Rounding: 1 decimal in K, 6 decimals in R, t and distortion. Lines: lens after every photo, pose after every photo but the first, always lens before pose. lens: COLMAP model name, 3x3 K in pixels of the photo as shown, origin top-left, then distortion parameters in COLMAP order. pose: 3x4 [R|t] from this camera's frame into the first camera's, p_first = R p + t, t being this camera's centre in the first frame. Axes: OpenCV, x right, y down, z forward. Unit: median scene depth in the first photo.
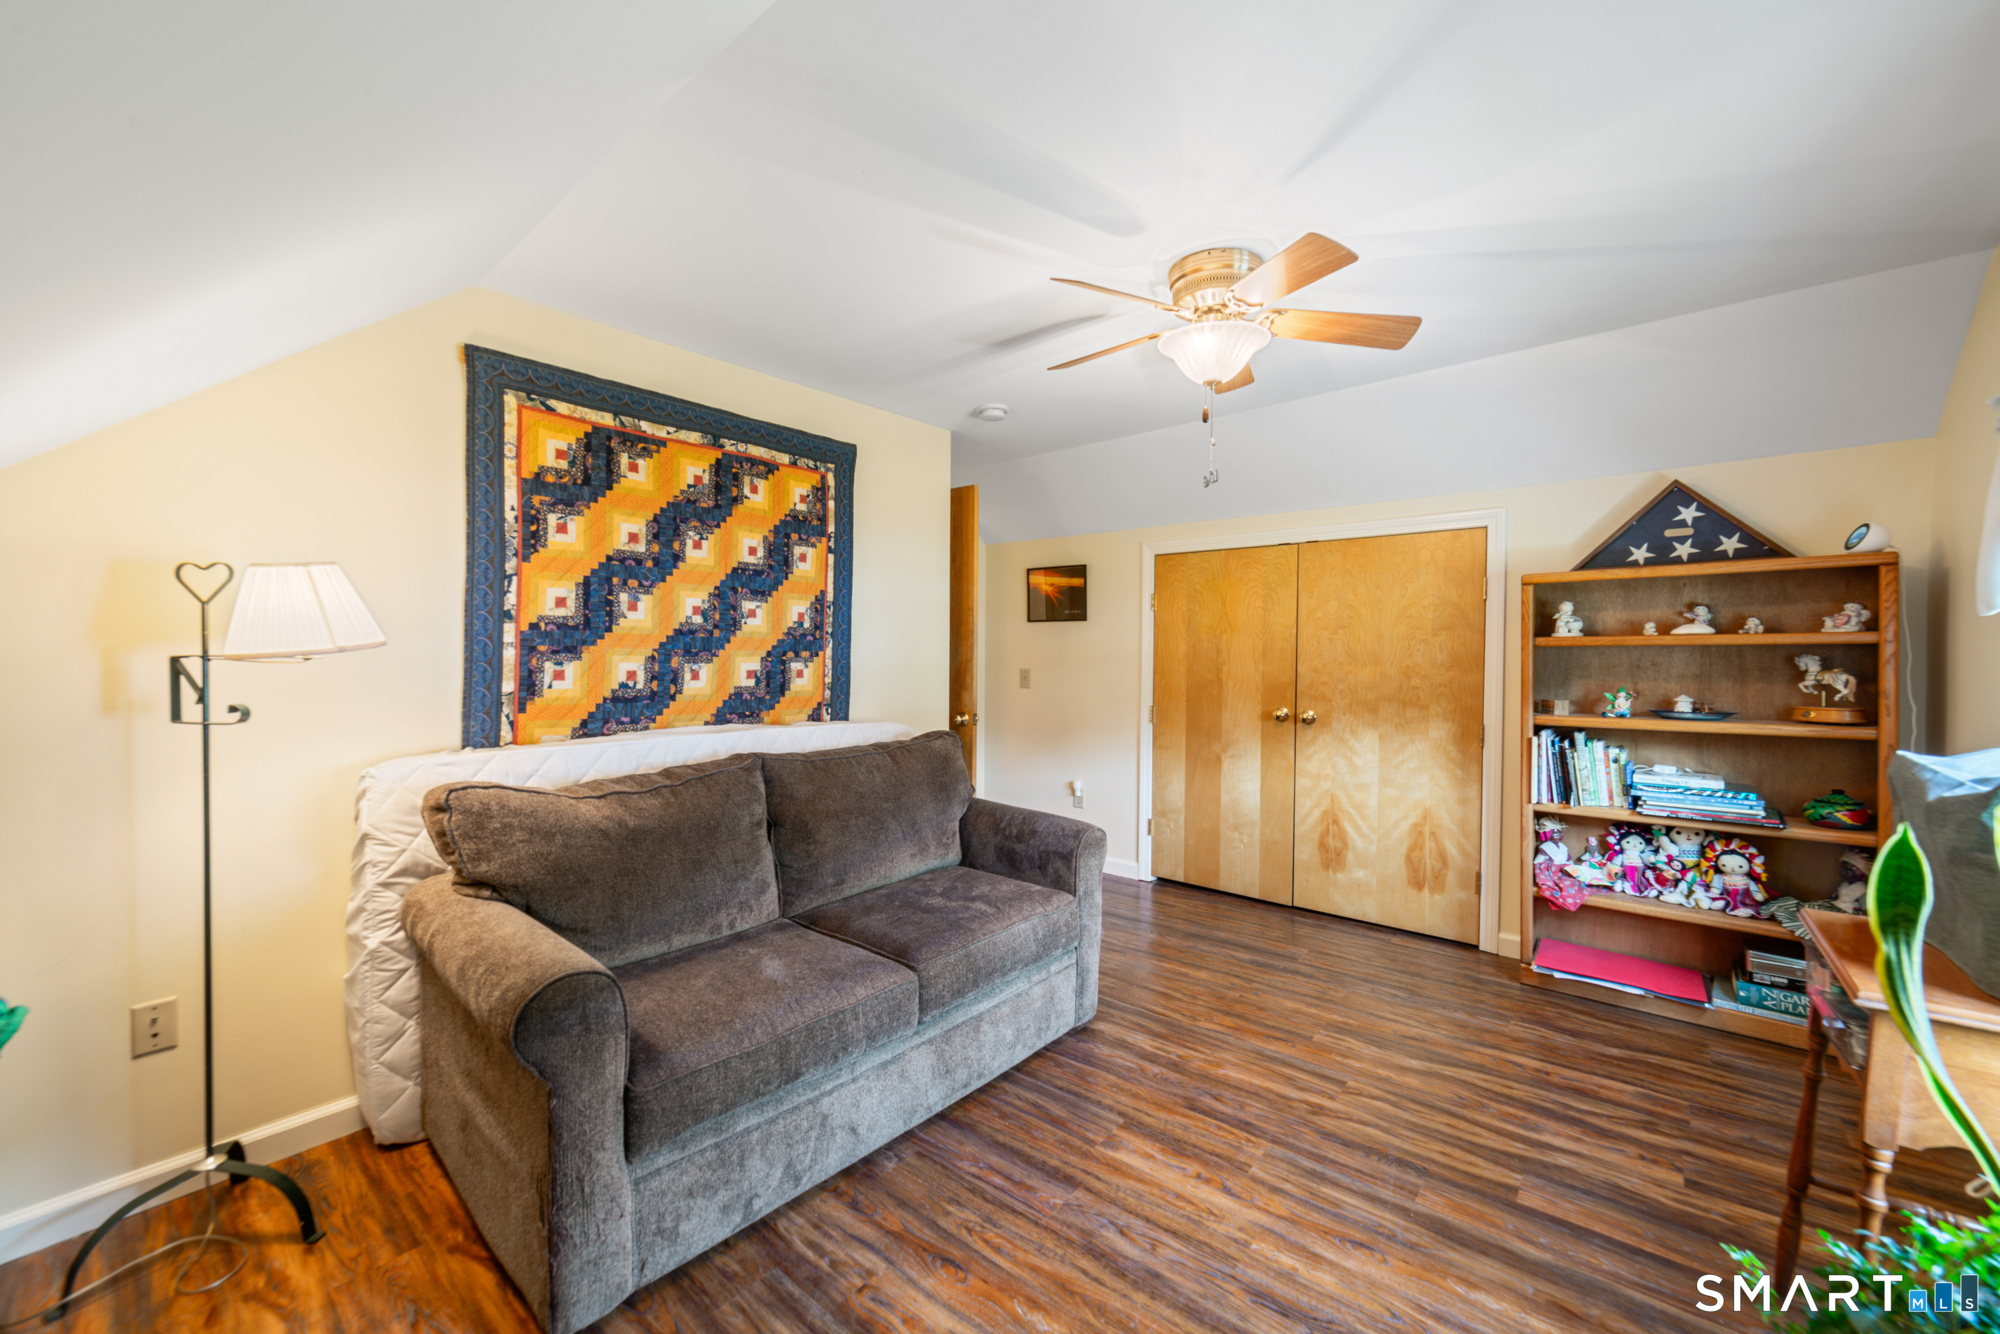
lens RADIAL K [[773.7, 0, 1002.7], [0, 773.7, 661.4], [0, 0, 1]] dist [-0.008228, 0.000321]
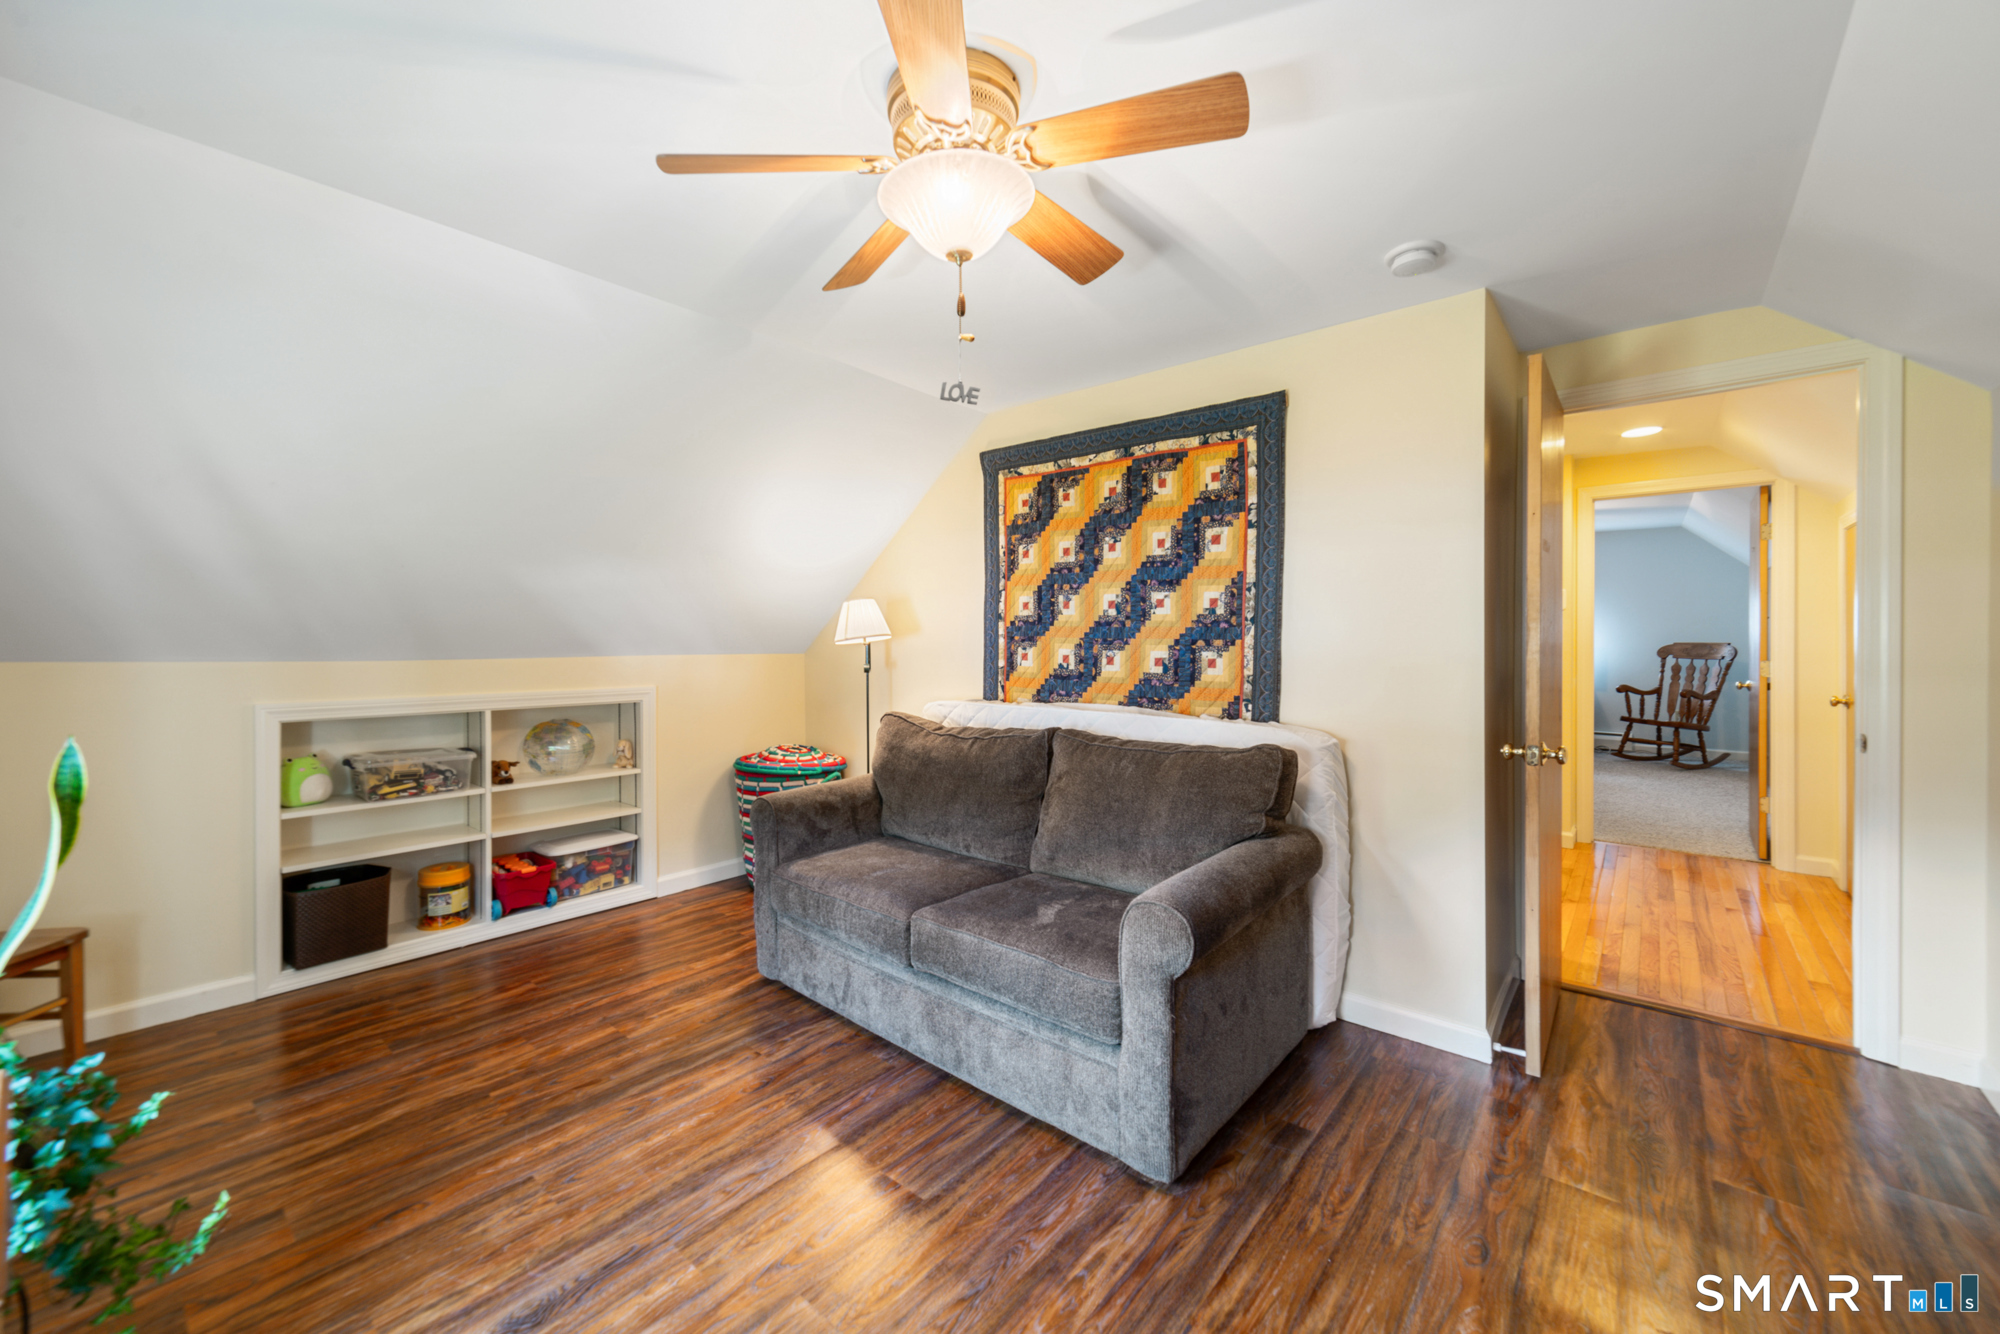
lens RADIAL K [[773.7, 0, 978.6], [0, 773.7, 641.3], [0, 0, 1]] dist [-0.008228, 0.000321]
pose [[-0.008594, 0.002341, -0.999960, 0.790686], [-0.010744, 0.999939, 0.002433, -0.012067], [0.999905, 0.010765, -0.008568, 0.842226]]
